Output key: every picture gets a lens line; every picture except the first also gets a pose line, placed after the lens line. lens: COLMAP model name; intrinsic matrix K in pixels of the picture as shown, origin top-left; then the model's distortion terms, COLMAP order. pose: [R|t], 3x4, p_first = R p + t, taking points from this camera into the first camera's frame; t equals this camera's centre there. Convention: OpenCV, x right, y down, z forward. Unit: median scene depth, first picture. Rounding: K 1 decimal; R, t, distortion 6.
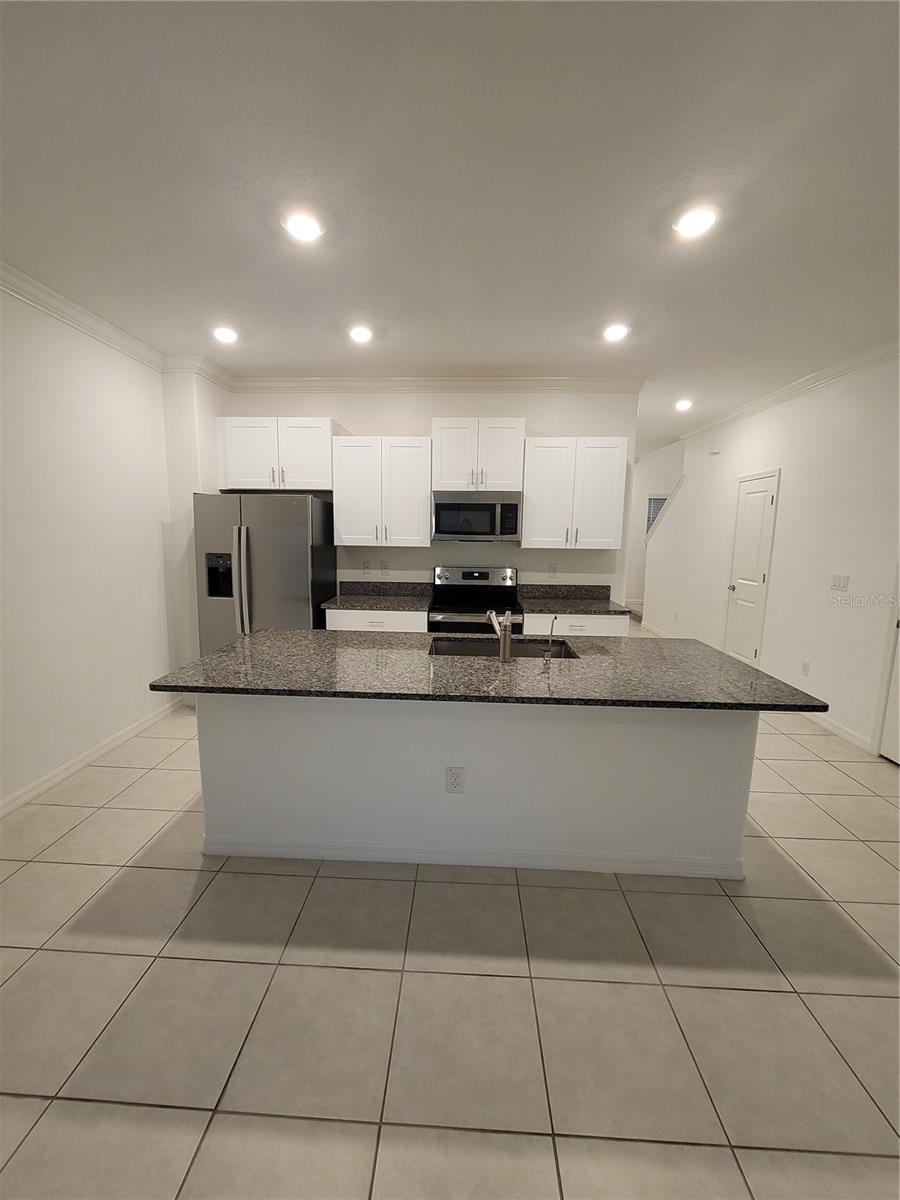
lens RADIAL K [[489.2, 0, 441.9], [0, 489.2, 601.6], [0, 0, 1]] dist [-0.009246, 0.002385]
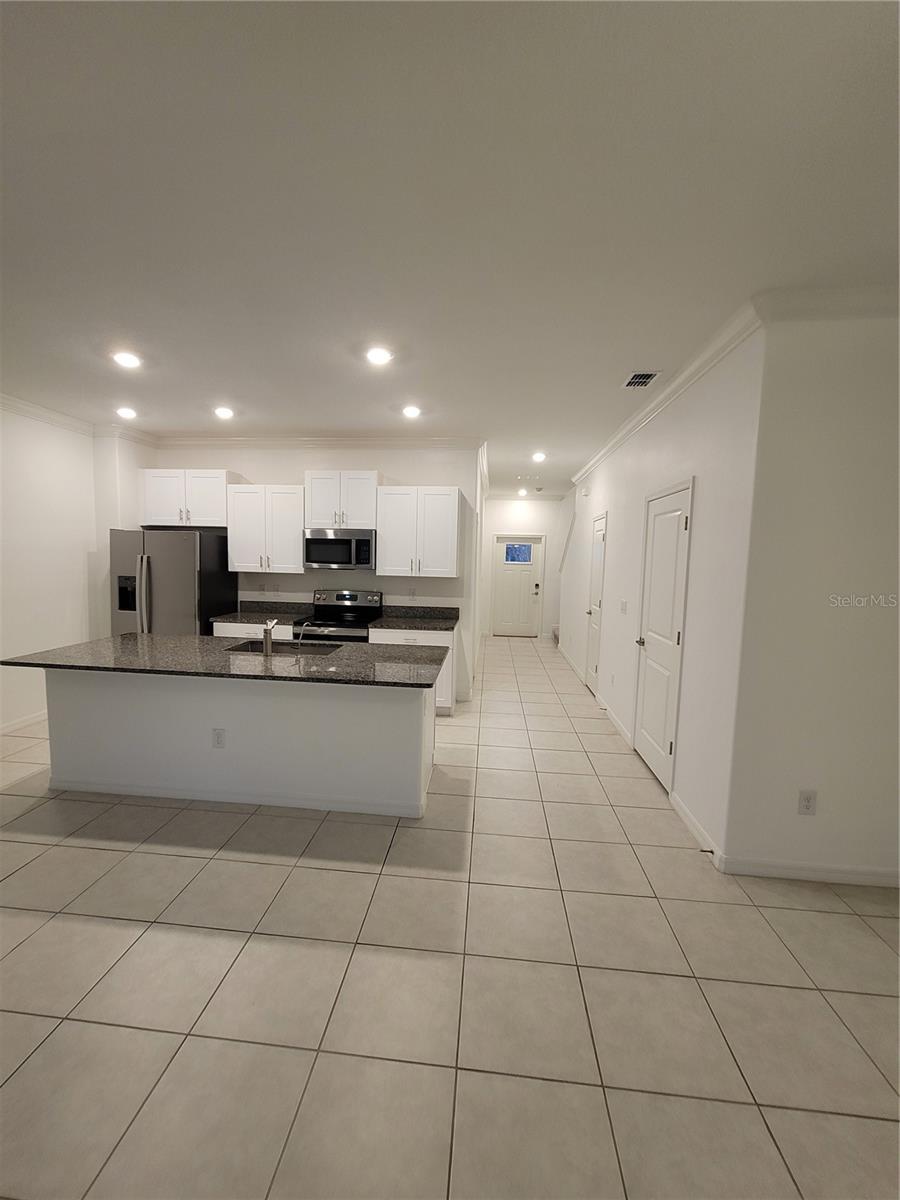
lens RADIAL K [[489.2, 0, 443.4], [0, 489.2, 603.4], [0, 0, 1]] dist [-0.009246, 0.002385]
pose [[0.998847, 0.016054, -0.045238, 0.395968], [-0.018320, 0.998575, -0.050130, 0.019172], [0.044369, 0.050901, 0.997718, -0.212749]]
